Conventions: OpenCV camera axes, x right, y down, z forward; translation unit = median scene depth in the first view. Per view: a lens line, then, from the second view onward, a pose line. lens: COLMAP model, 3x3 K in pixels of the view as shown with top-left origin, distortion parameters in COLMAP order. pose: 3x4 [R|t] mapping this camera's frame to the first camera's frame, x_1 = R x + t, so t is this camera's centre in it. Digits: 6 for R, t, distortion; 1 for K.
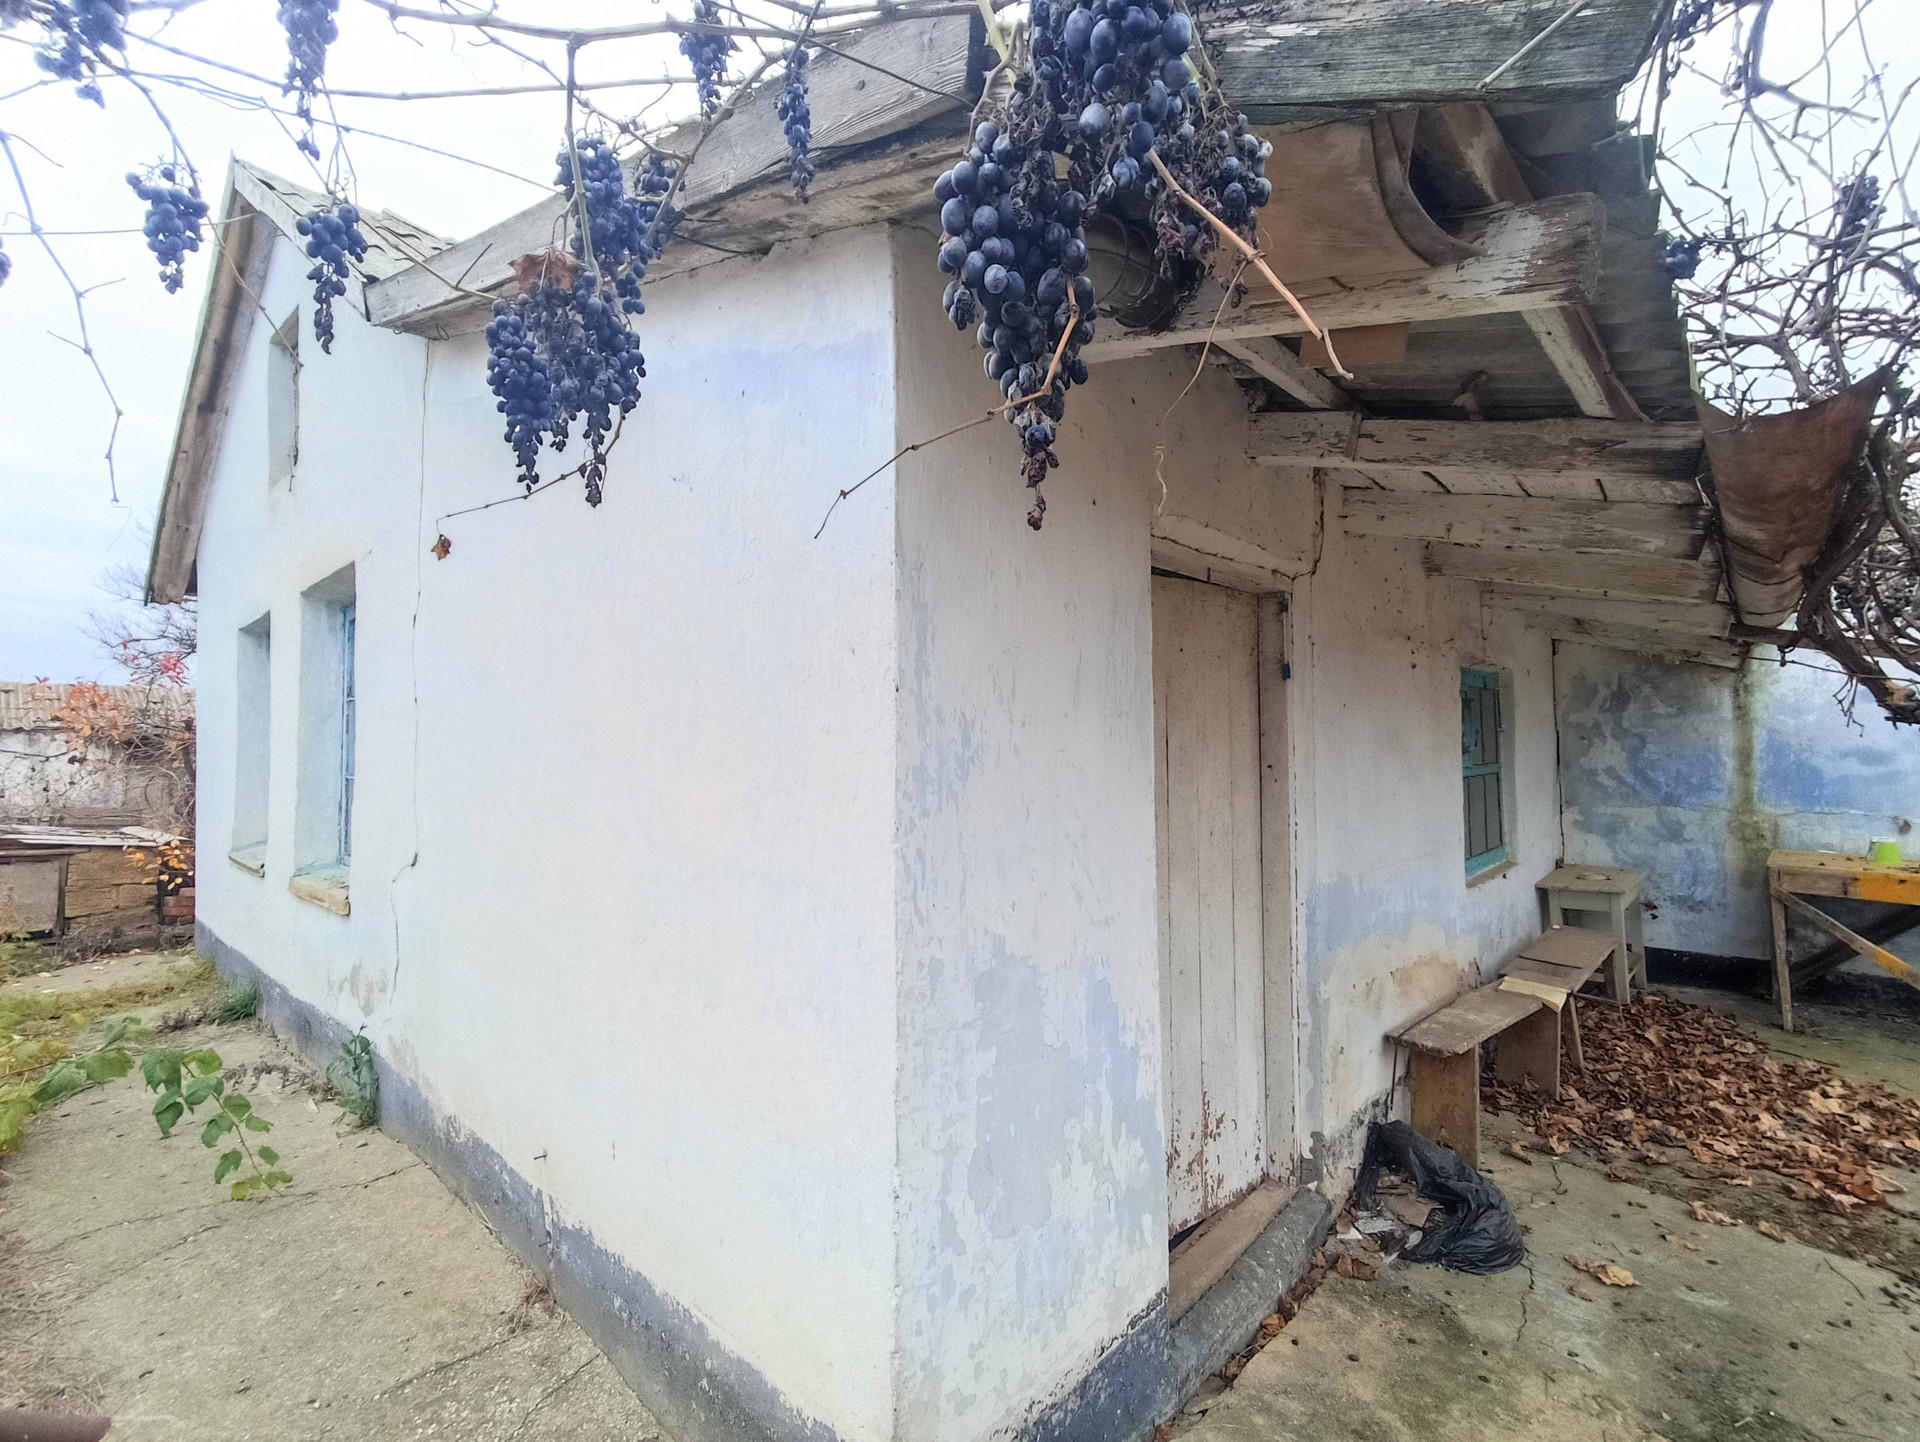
lens RADIAL K [[900.3, 0, 950.3], [0, 900.3, 725.9], [0, 0, 1]] dist [-0.005807, -0.000084]
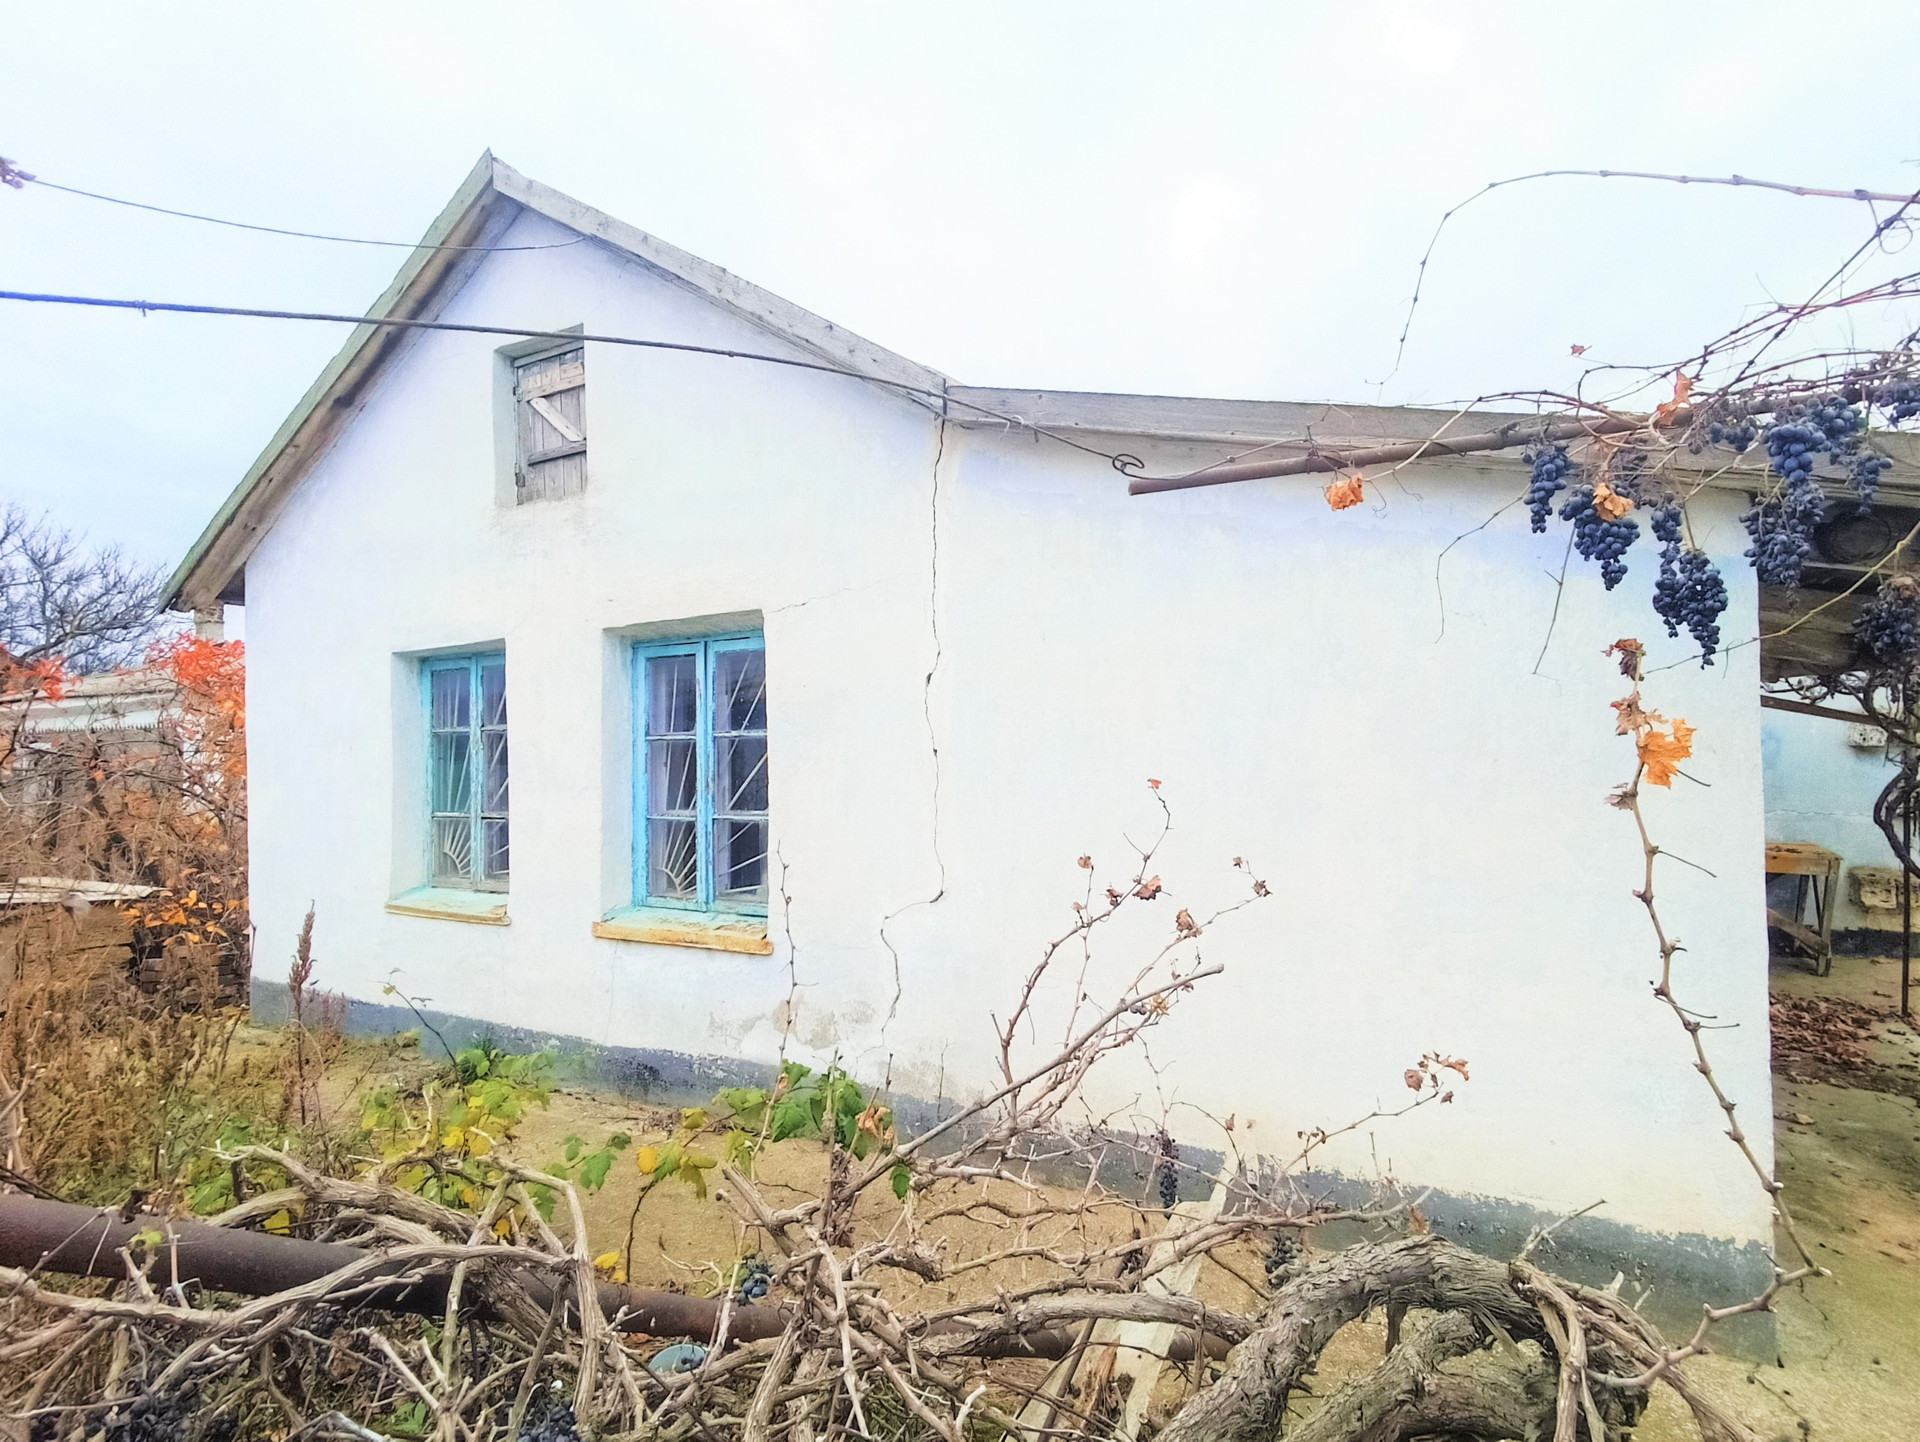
lens RADIAL K [[900.3, 0, 950.3], [0, 900.3, 725.9], [0, 0, 1]] dist [-0.005807, -0.000084]
pose [[0.950293, -0.005450, 0.311309, -1.245039], [0.002886, 0.999958, 0.008698, -0.093482], [-0.311343, -0.007368, 0.950269, -0.063074]]
